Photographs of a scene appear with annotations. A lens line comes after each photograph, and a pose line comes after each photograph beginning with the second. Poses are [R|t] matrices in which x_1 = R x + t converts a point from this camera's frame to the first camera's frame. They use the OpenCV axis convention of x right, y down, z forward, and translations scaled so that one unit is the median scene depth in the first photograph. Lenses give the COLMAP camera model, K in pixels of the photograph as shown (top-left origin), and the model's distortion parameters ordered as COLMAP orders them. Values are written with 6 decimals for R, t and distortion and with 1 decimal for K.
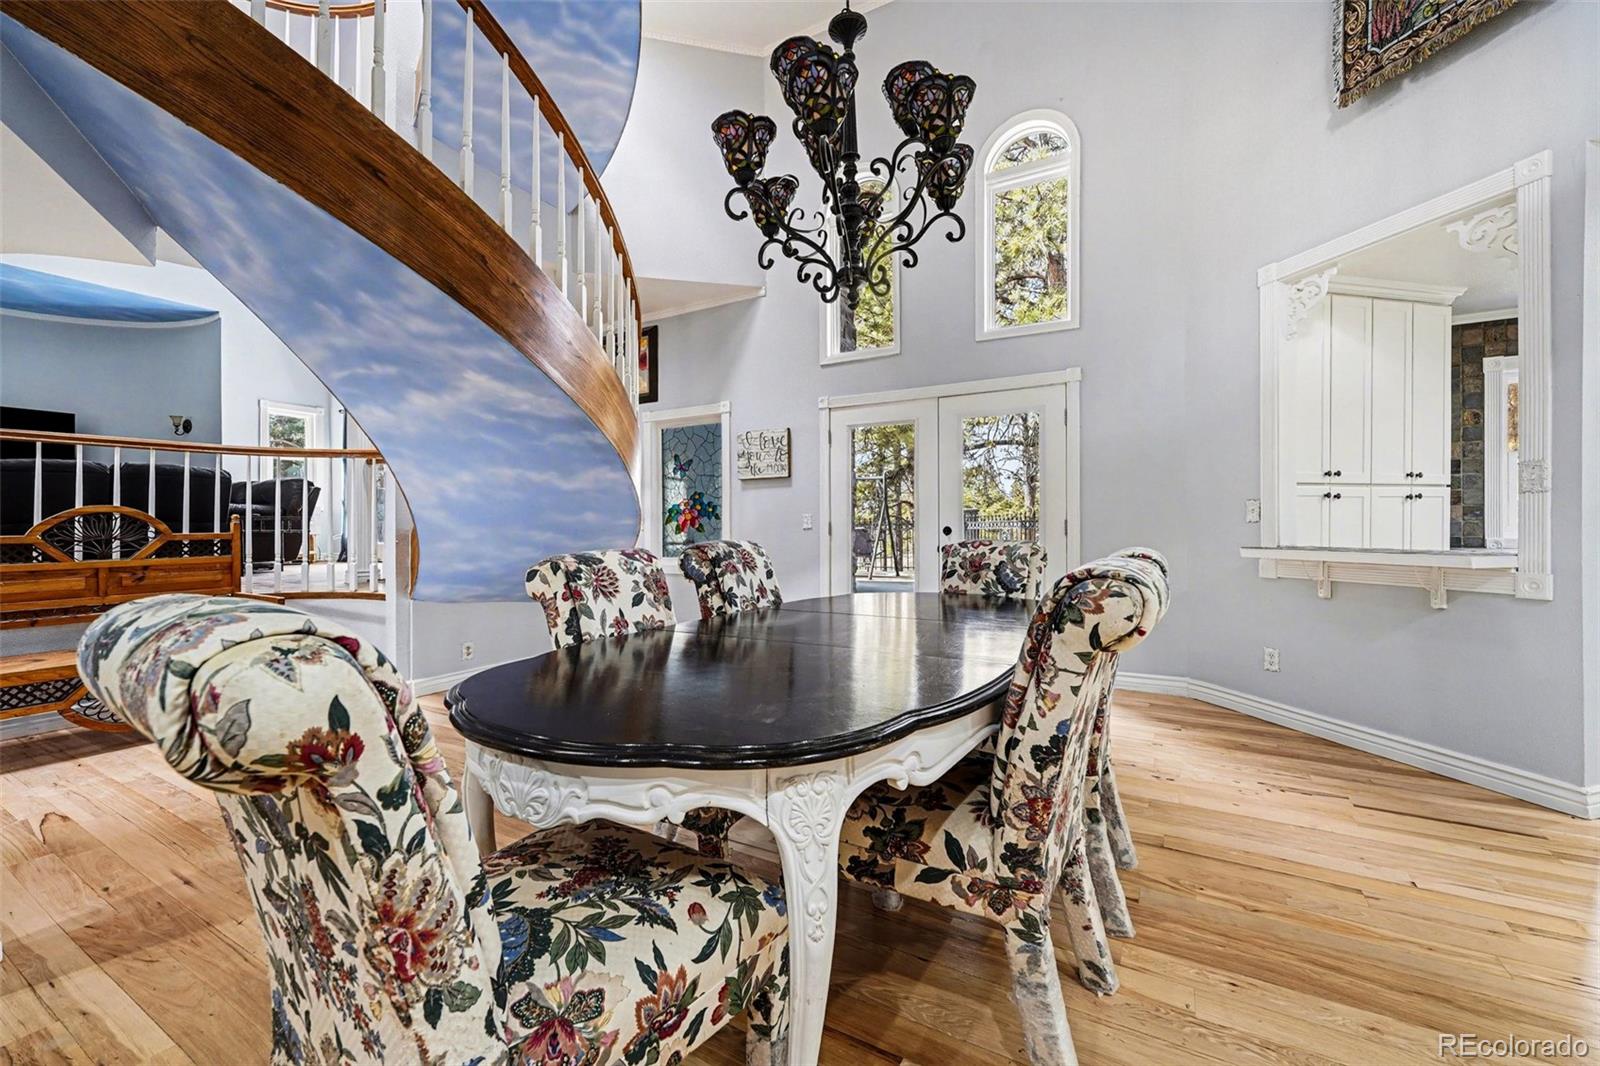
lens RADIAL K [[656.1, 0, 799.7], [0, 656.1, 529.9], [0, 0, 1]] dist [-0.007952, 0.000819]
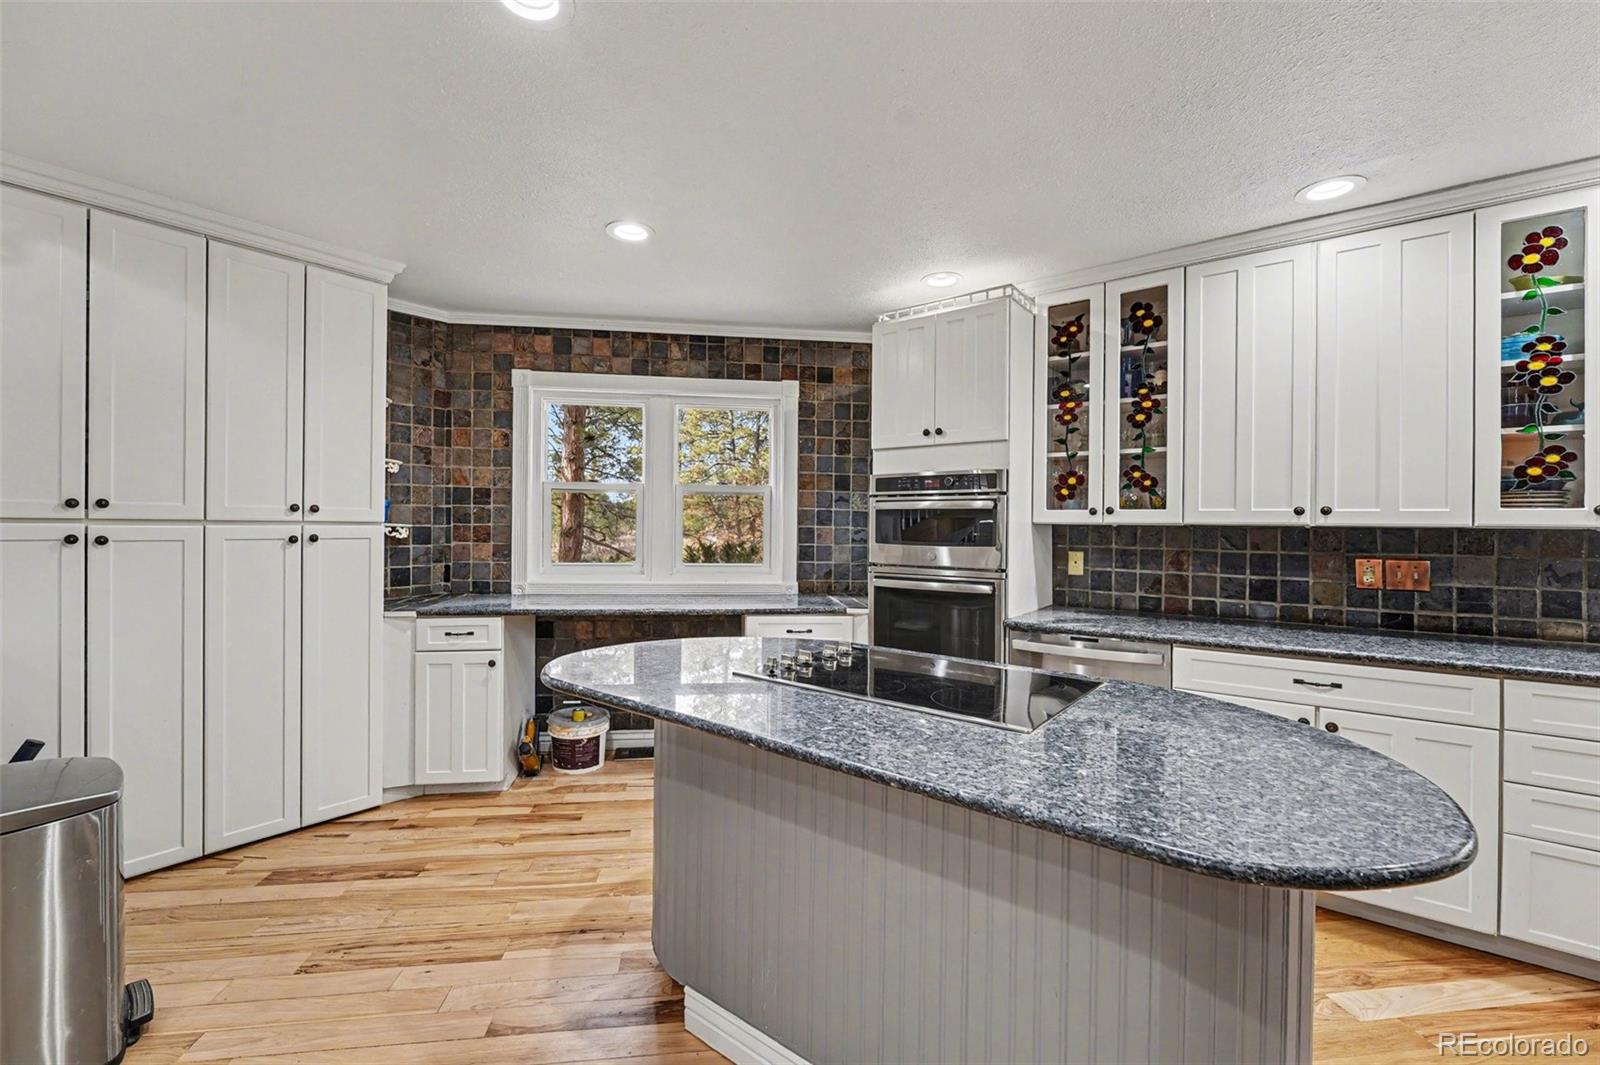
lens RADIAL K [[656.1, 0, 803.1], [0, 656.1, 532.6], [0, 0, 1]] dist [-0.007952, 0.000819]
pose [[0.784921, 0.007865, 0.619546, 0.868283], [-0.012546, 0.999916, 0.003201, -0.062635], [-0.619469, -0.010286, 0.784954, 0.099902]]
